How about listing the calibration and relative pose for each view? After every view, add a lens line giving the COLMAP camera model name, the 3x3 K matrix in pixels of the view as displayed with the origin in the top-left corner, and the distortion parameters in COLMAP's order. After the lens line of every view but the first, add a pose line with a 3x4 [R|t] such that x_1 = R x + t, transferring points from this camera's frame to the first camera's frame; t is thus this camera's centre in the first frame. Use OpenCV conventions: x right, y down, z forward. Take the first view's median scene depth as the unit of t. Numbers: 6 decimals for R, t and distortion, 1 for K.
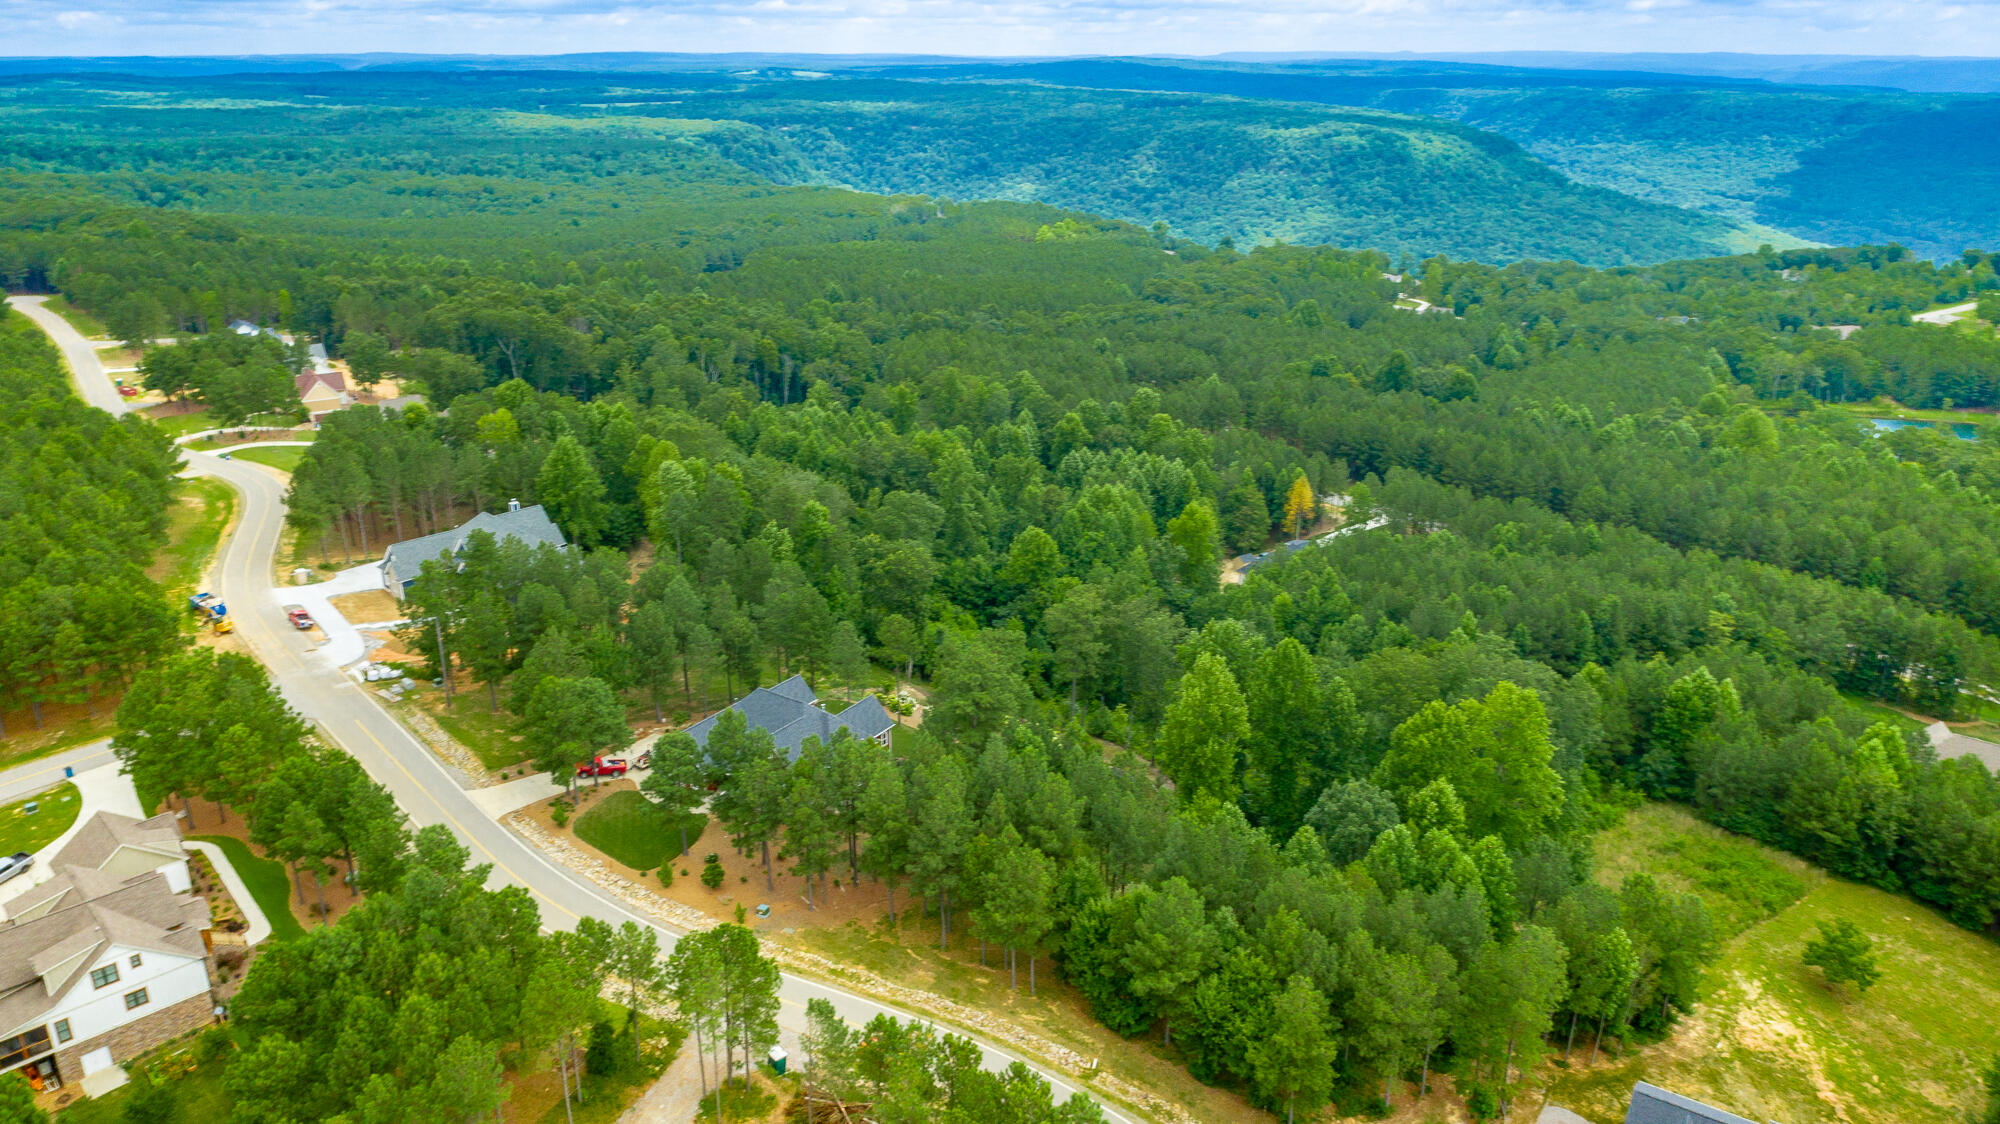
lens RADIAL K [[1390.2, 0, 989.8], [0, 1390.2, 572.2], [0, 0, 1]] dist [-0.012047, 0.012605]
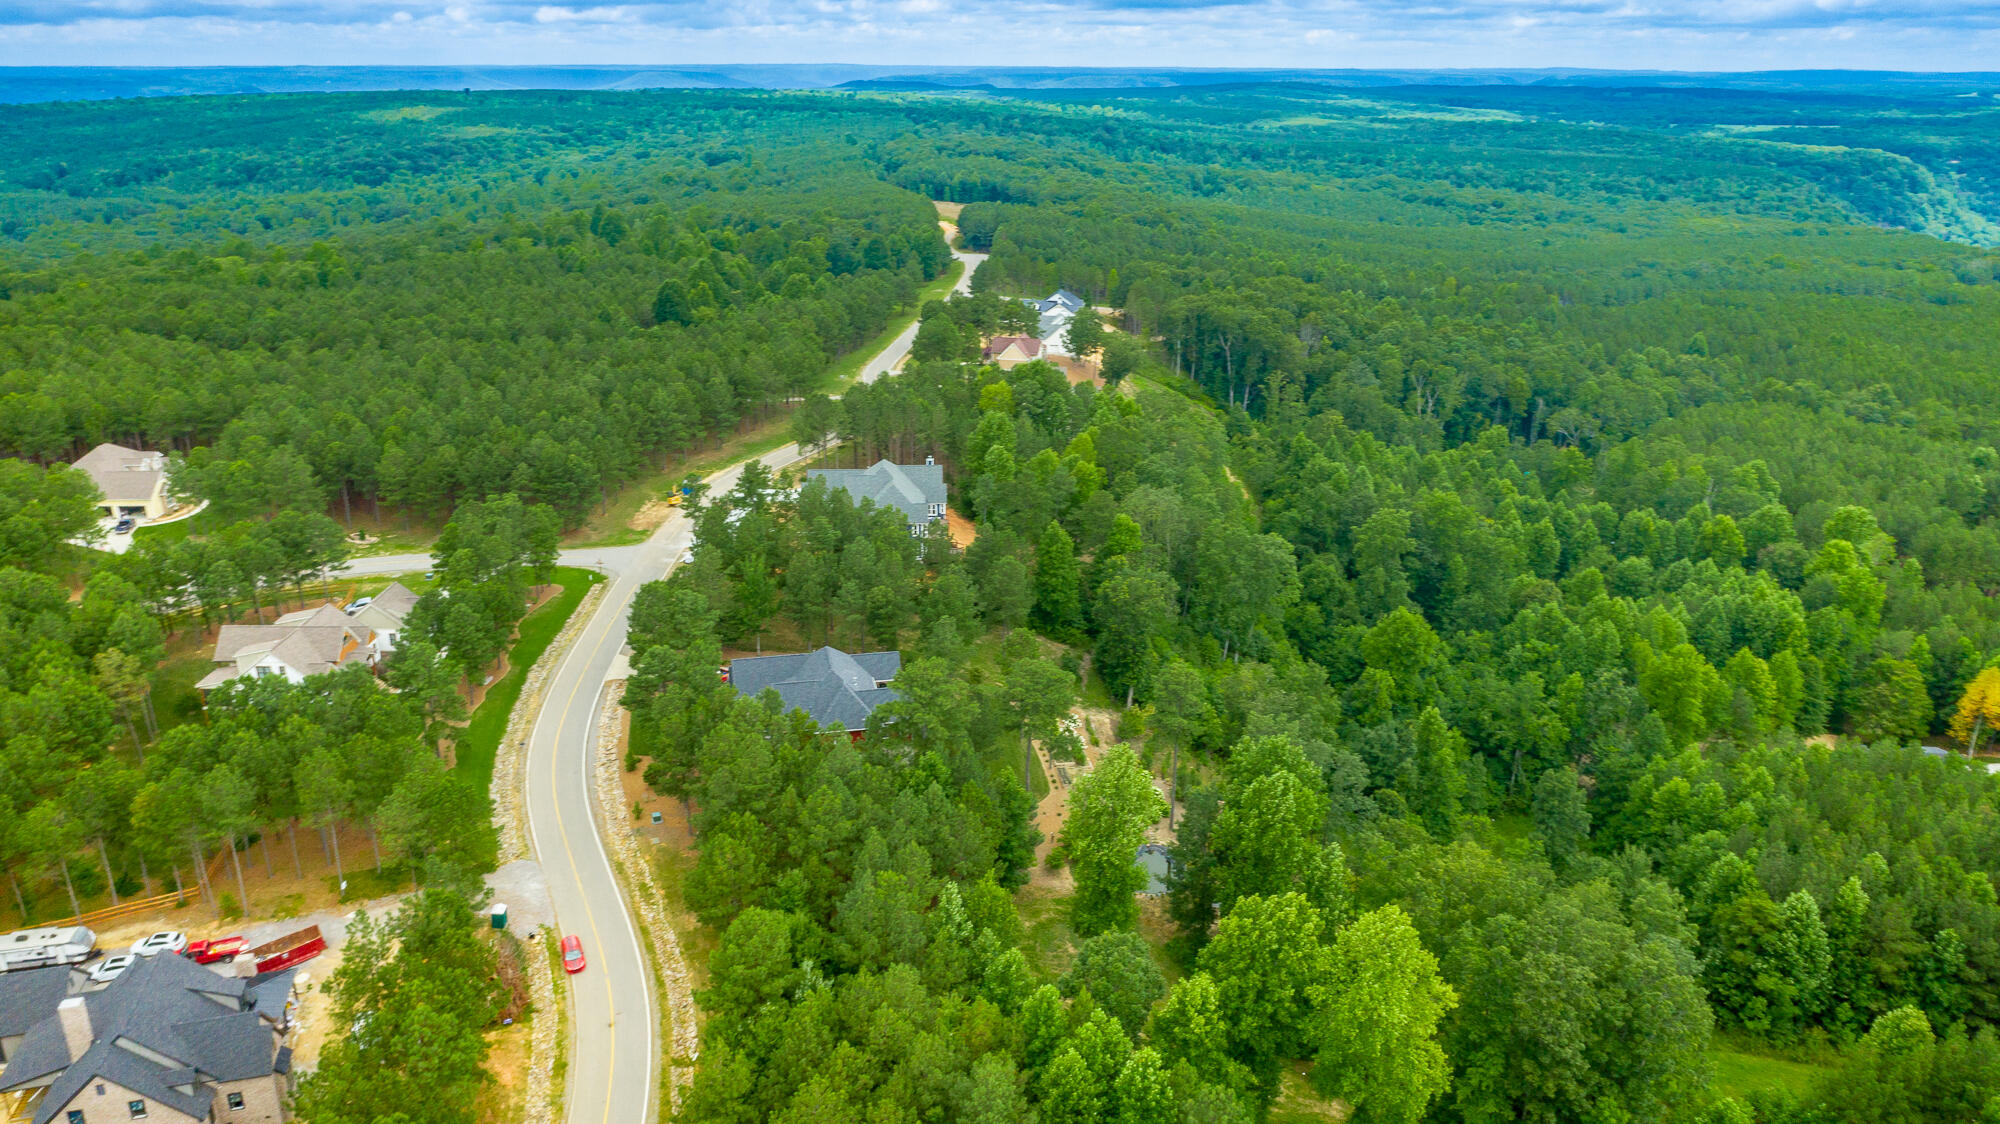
lens RADIAL K [[1390.2, 0, 993.4], [0, 1390.2, 558.1], [0, 0, 1]] dist [-0.012047, 0.012605]
pose [[0.720895, 0.238863, -0.650581, 0.654613], [-0.251019, 0.964982, 0.076148, -0.104465], [0.645988, 0.108413, 0.755610, 0.274159]]
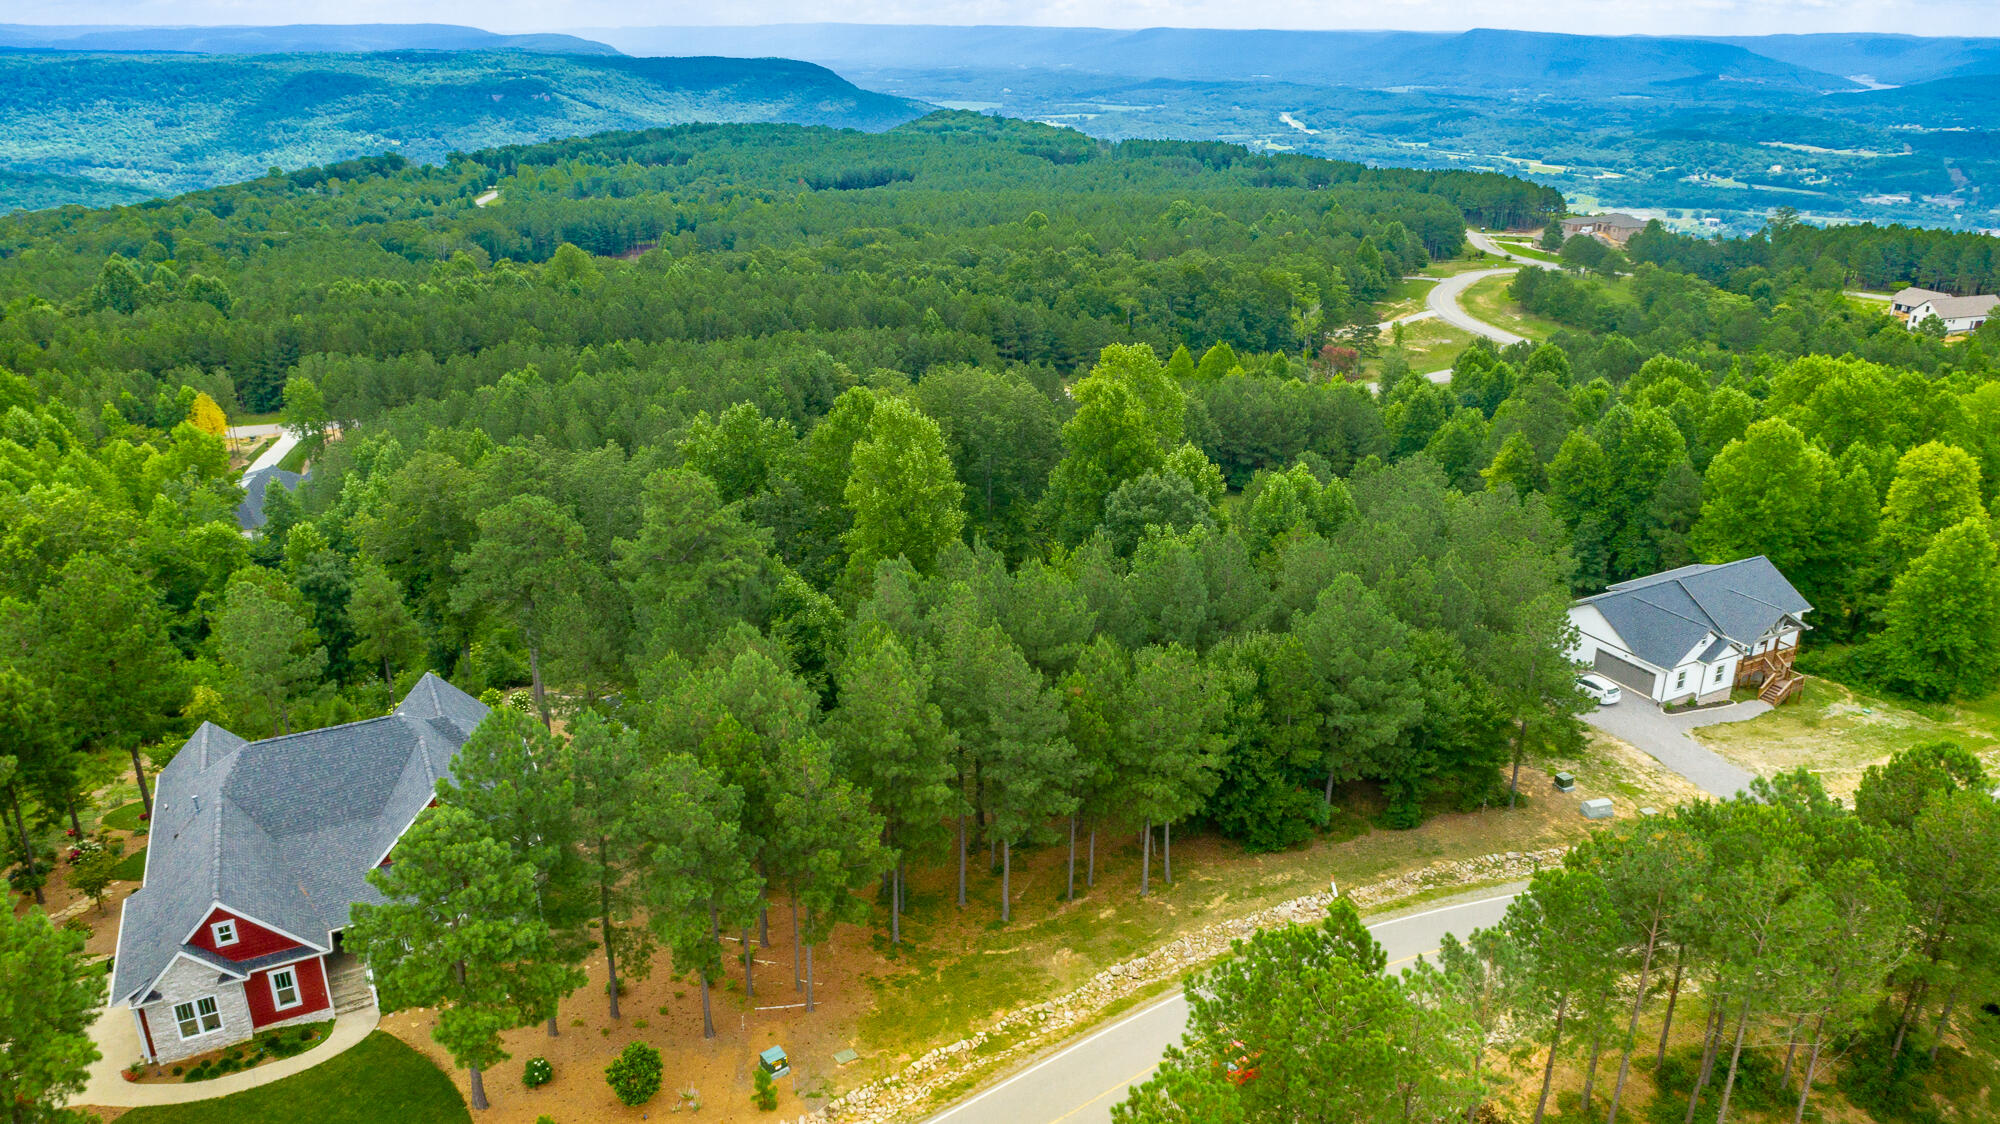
lens RADIAL K [[1390.2, 0, 1002.2], [0, 1390.2, 563.5], [0, 0, 1]] dist [-0.012047, 0.012605]
pose [[0.482191, -0.319328, 0.815795, -0.408611], [0.311507, 0.932842, 0.181022, 0.027485], [-0.818813, 0.166838, 0.549281, 0.598989]]
